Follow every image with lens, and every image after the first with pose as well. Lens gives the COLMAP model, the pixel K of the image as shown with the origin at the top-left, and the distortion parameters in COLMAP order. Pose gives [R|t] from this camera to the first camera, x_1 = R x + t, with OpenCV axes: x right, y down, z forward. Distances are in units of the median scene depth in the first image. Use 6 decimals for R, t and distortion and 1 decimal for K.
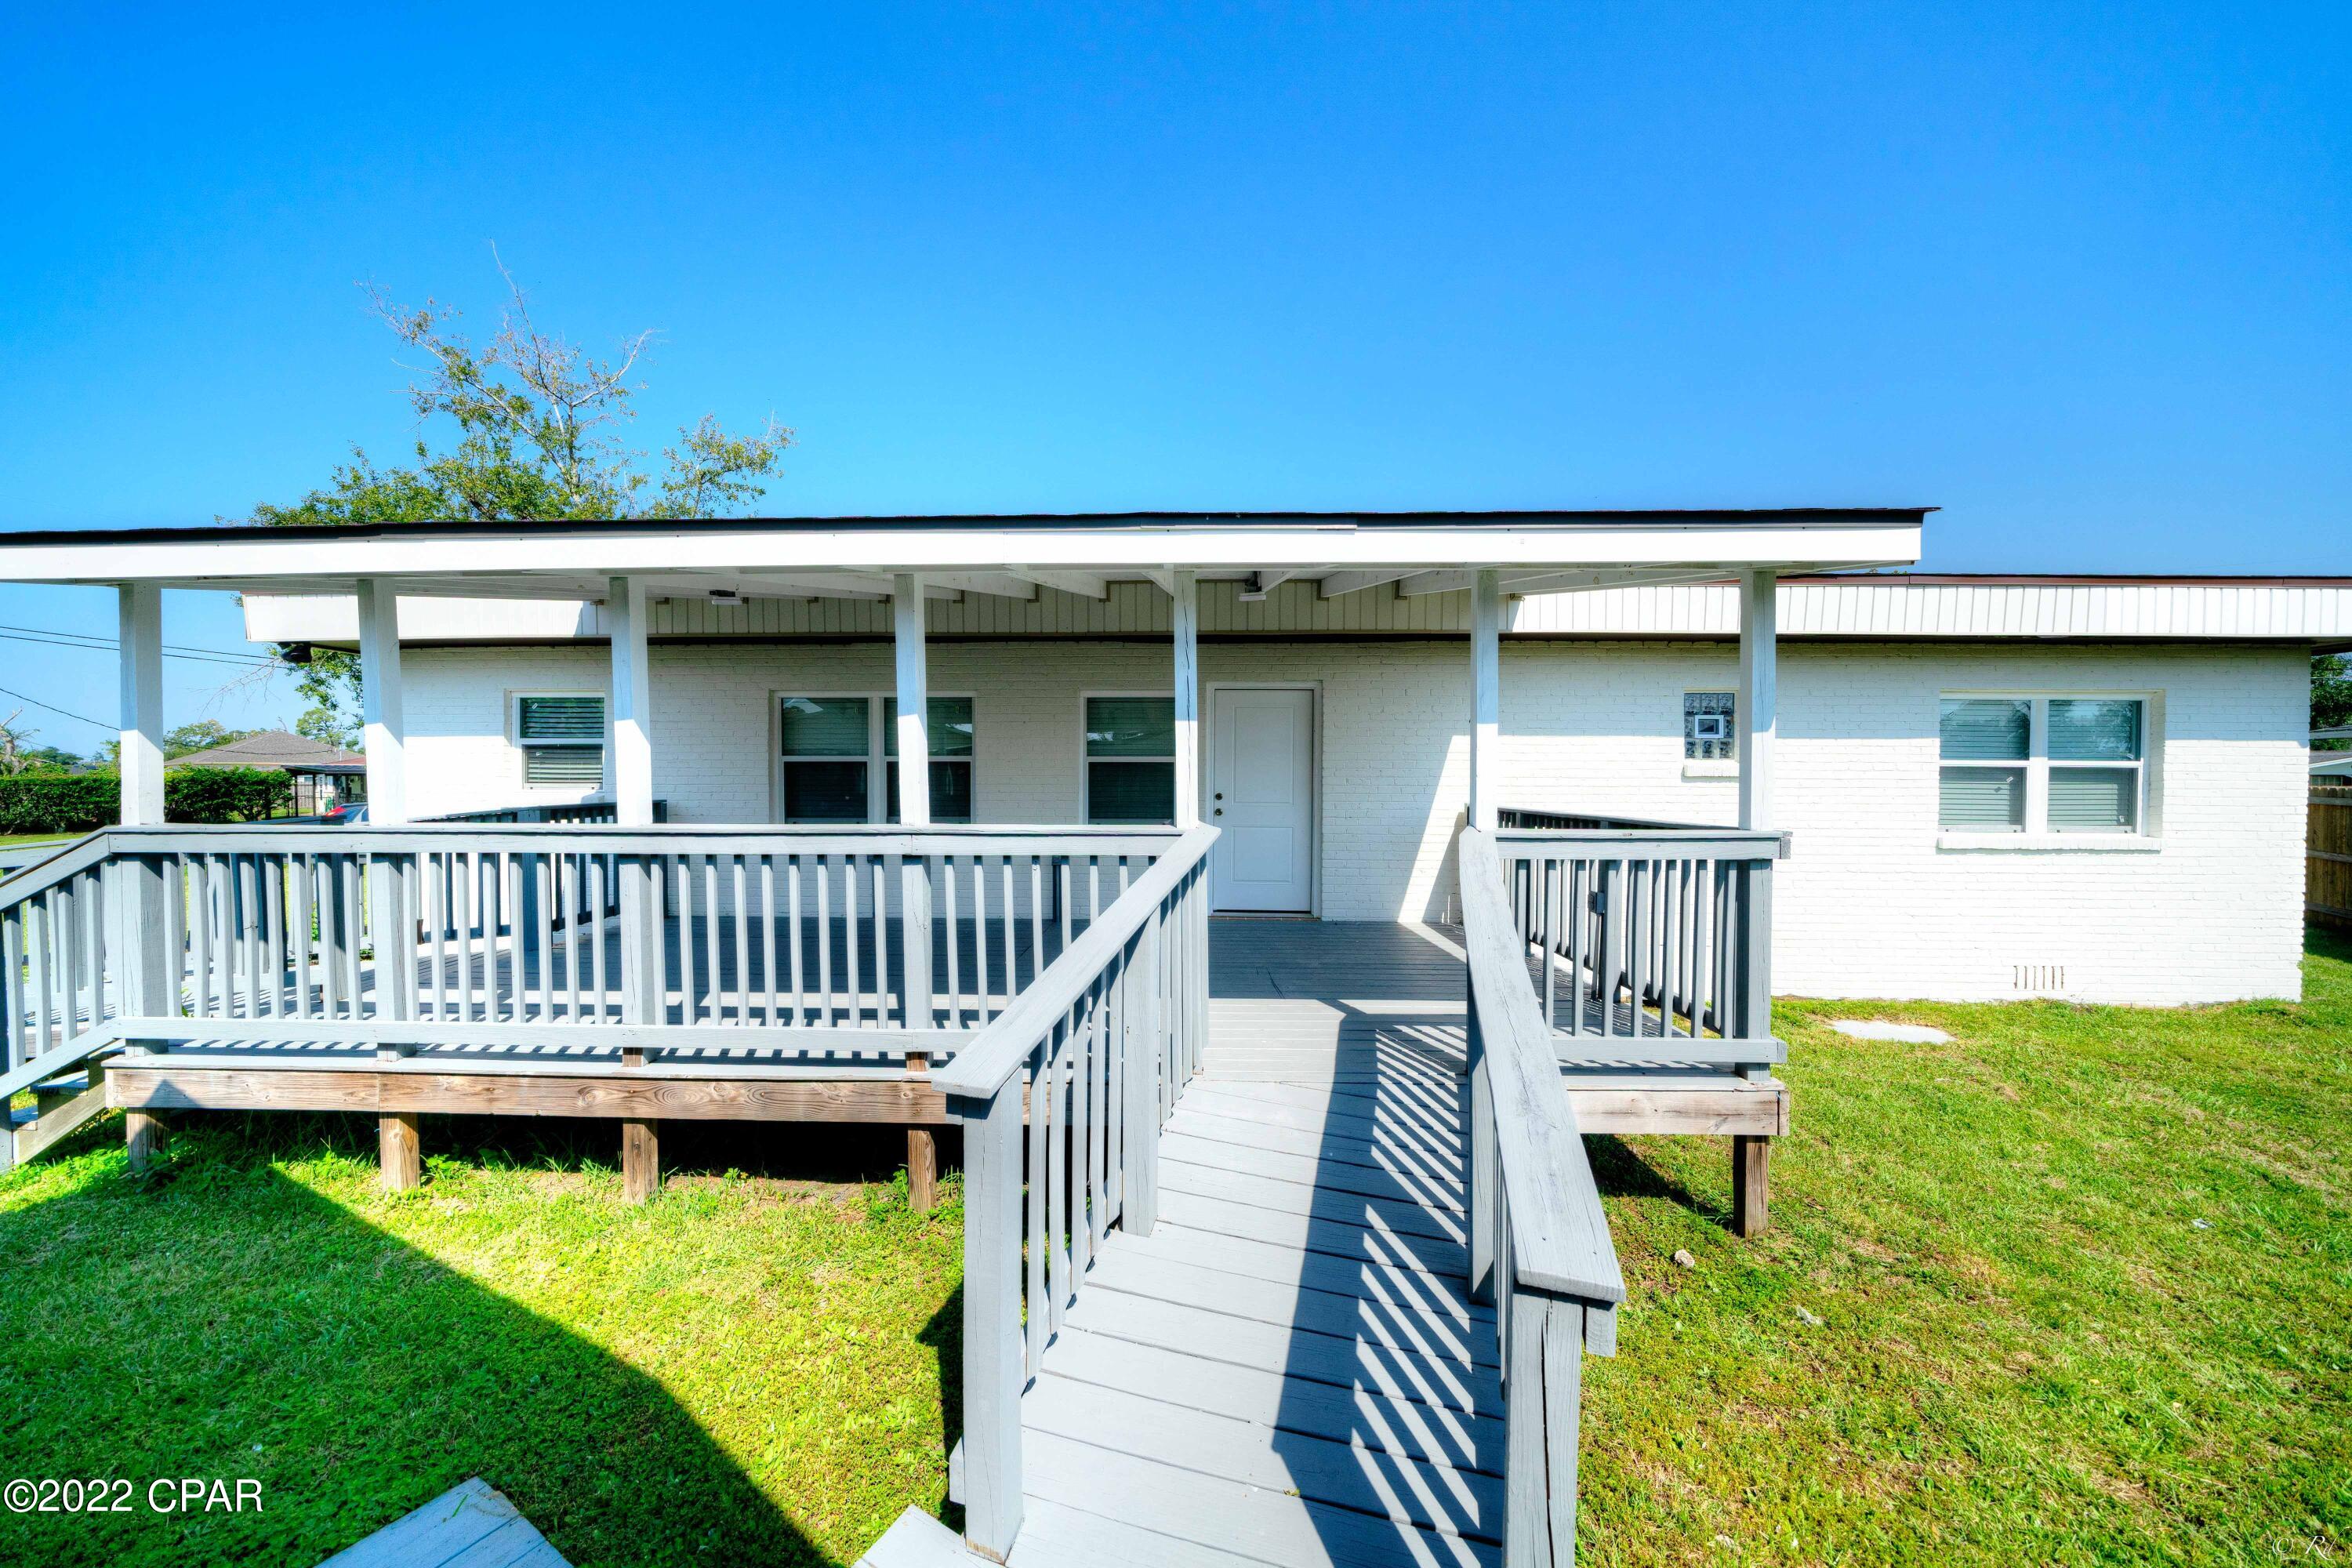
lens RADIAL K [[835.8, 0, 1171.0], [0, 835.8, 794.8], [0, 0, 1]] dist [-0.015116, 0.000023]
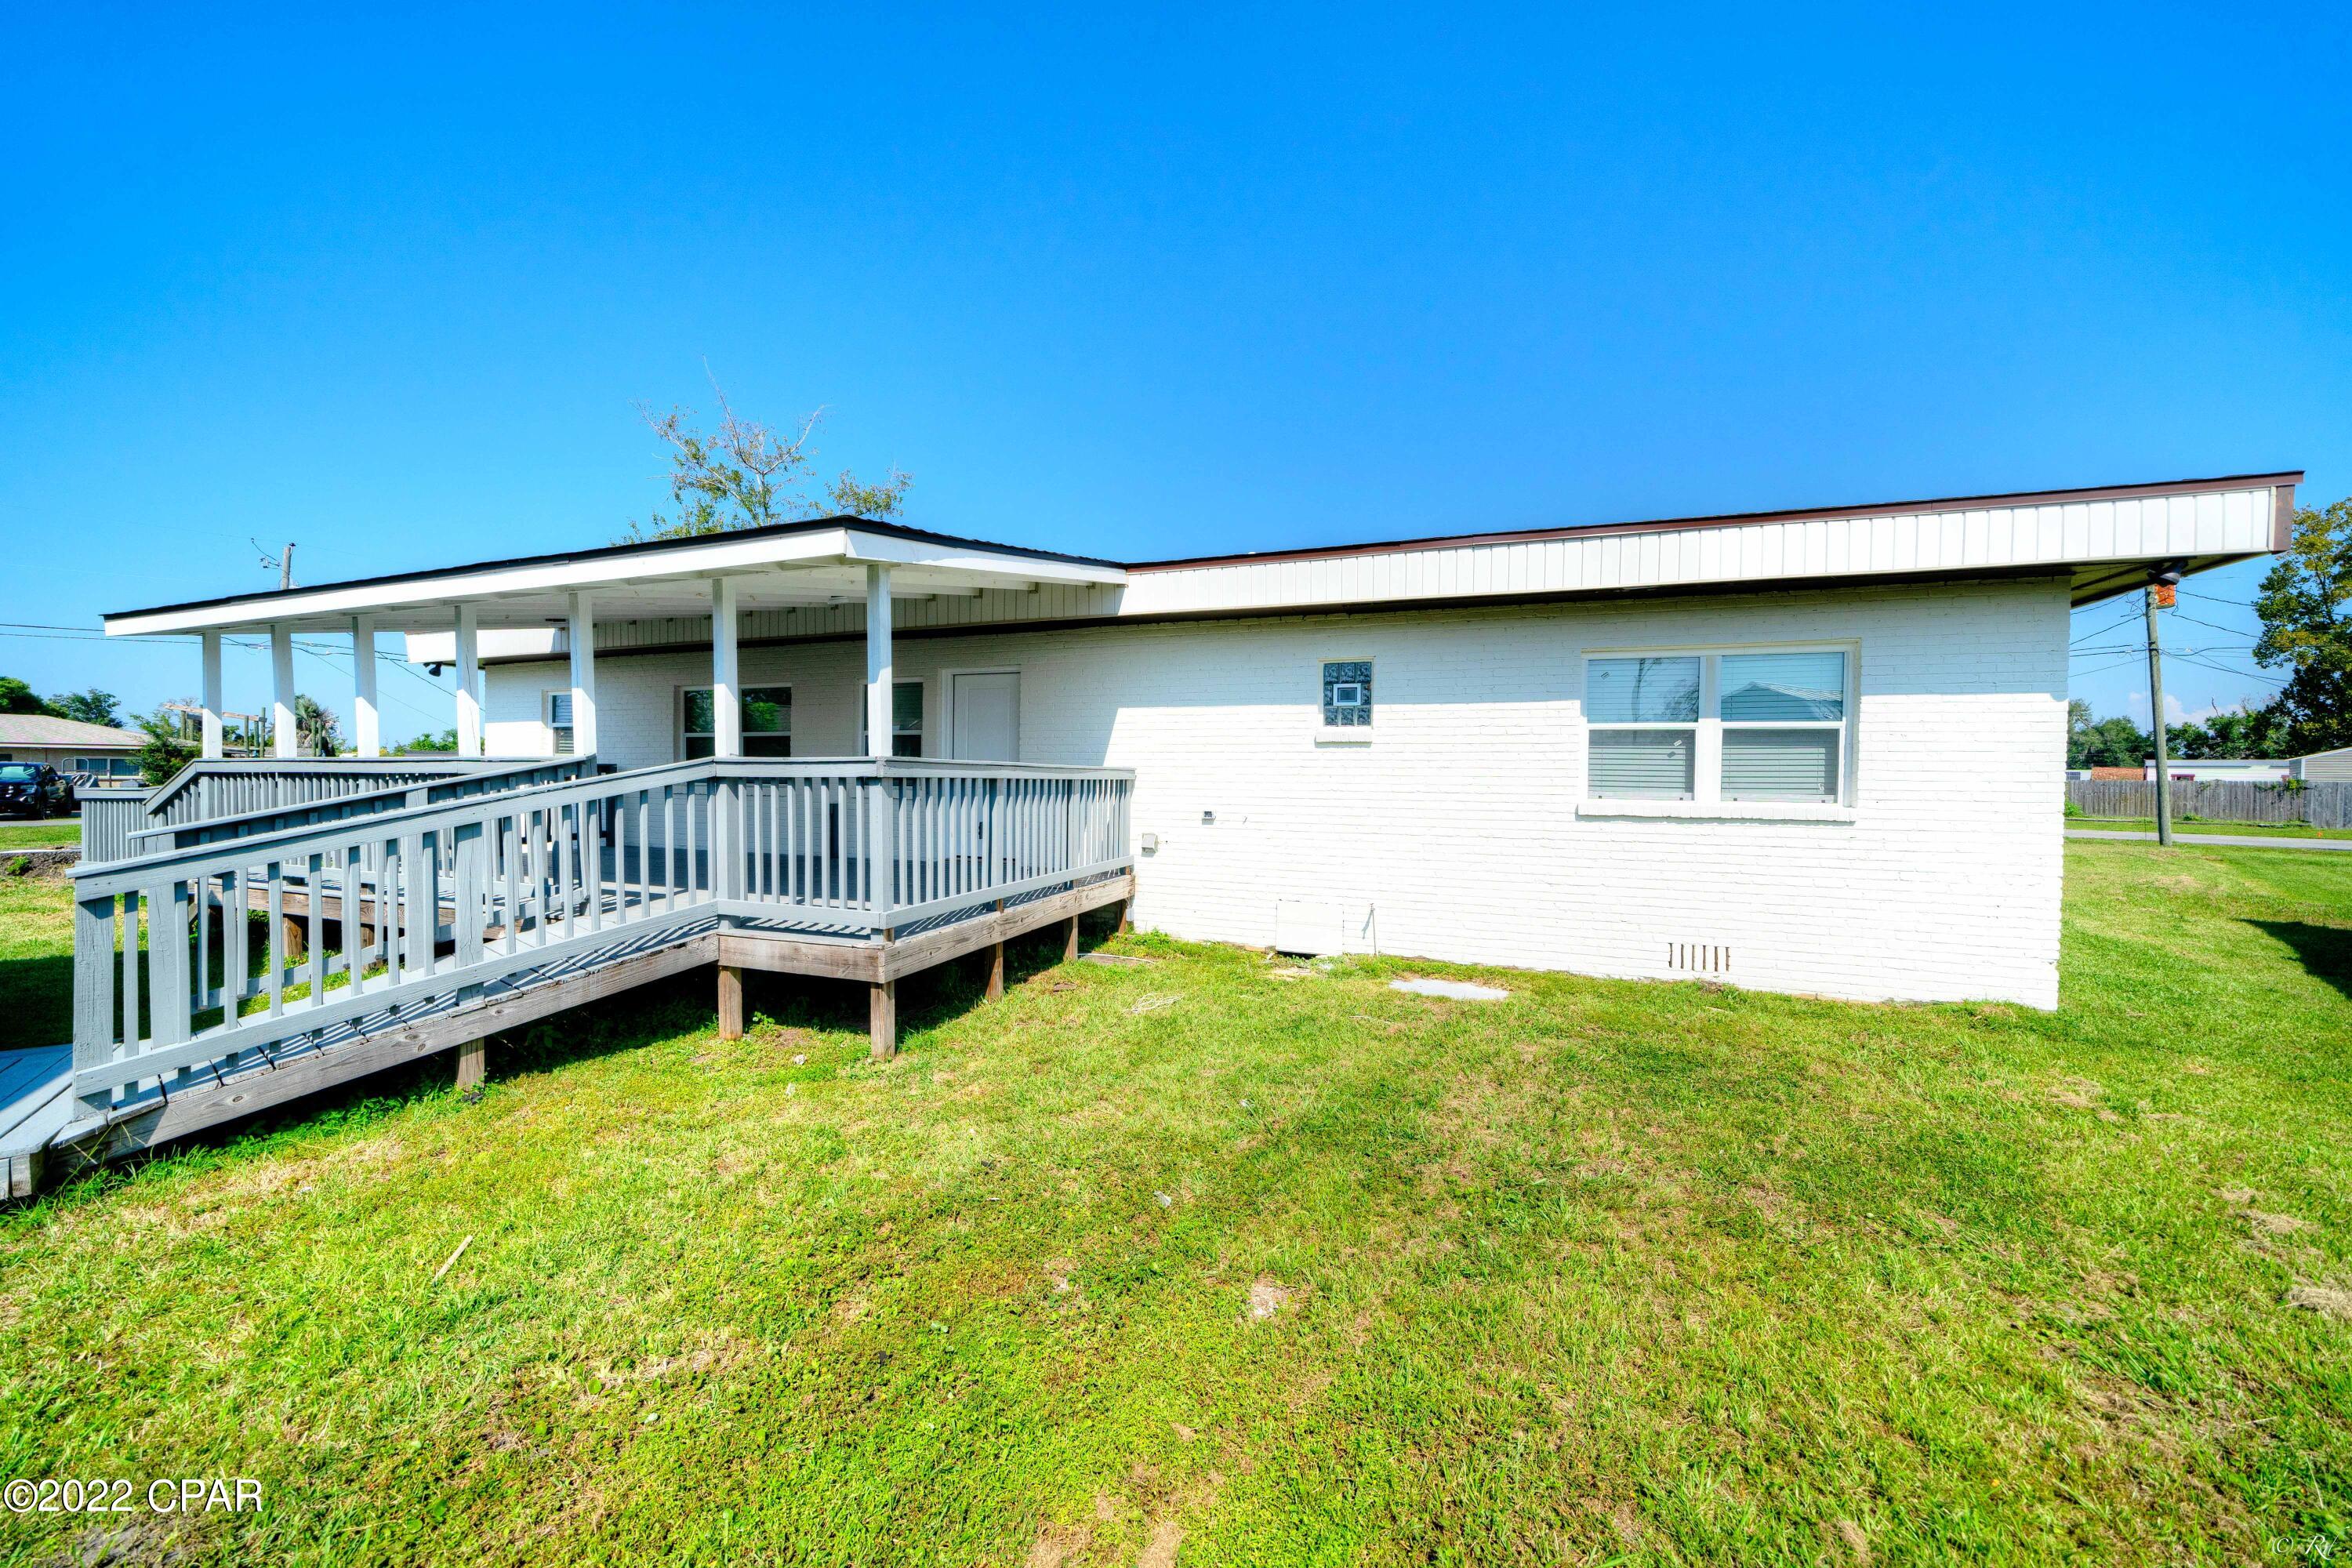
lens RADIAL K [[835.8, 0, 1171.0], [0, 835.8, 794.8], [0, 0, 1]] dist [-0.015116, 0.000023]
pose [[0.950563, 0.012975, -0.310260, 0.774394], [-0.013608, 0.999907, 0.000124, 0.047567], [0.310233, 0.004104, 0.950652, -0.068311]]
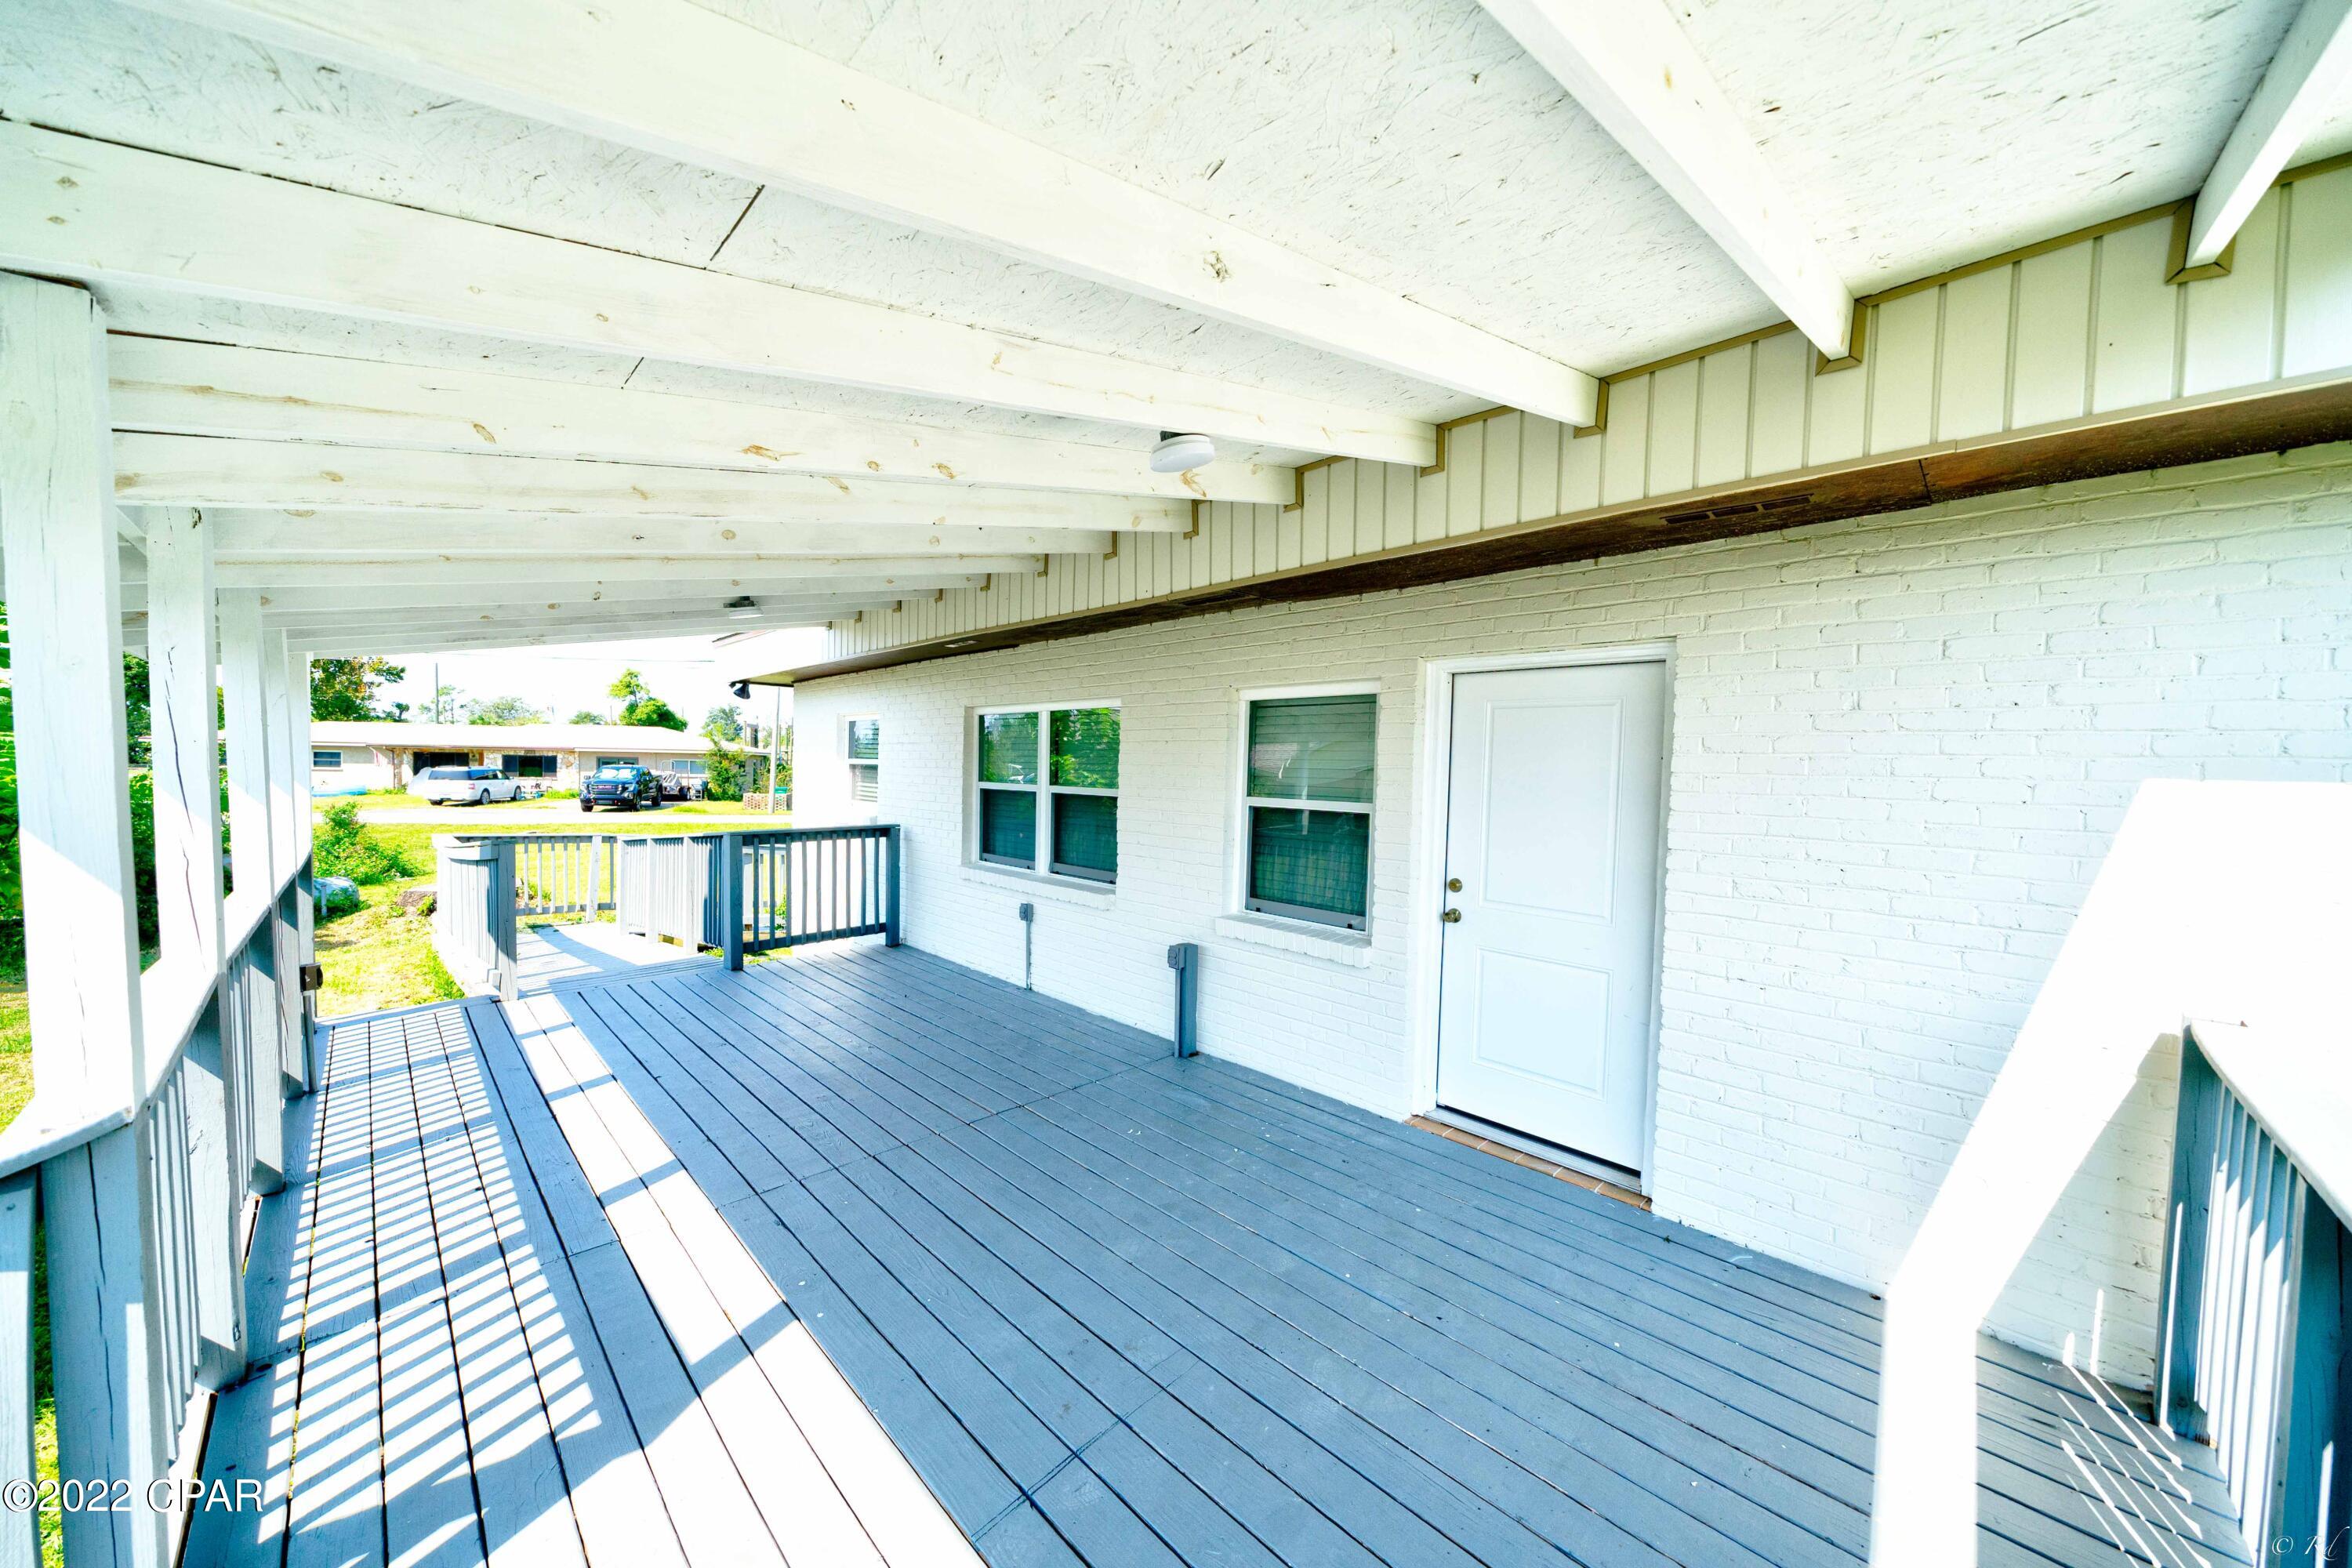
lens RADIAL K [[835.8, 0, 1171.0], [0, 835.8, 794.8], [0, 0, 1]] dist [-0.015116, 0.000023]
pose [[0.715609, 0.037626, -0.697487, 0.300696], [-0.033232, 0.999251, 0.019810, -0.059946], [0.697710, 0.009003, 0.716324, 0.545002]]
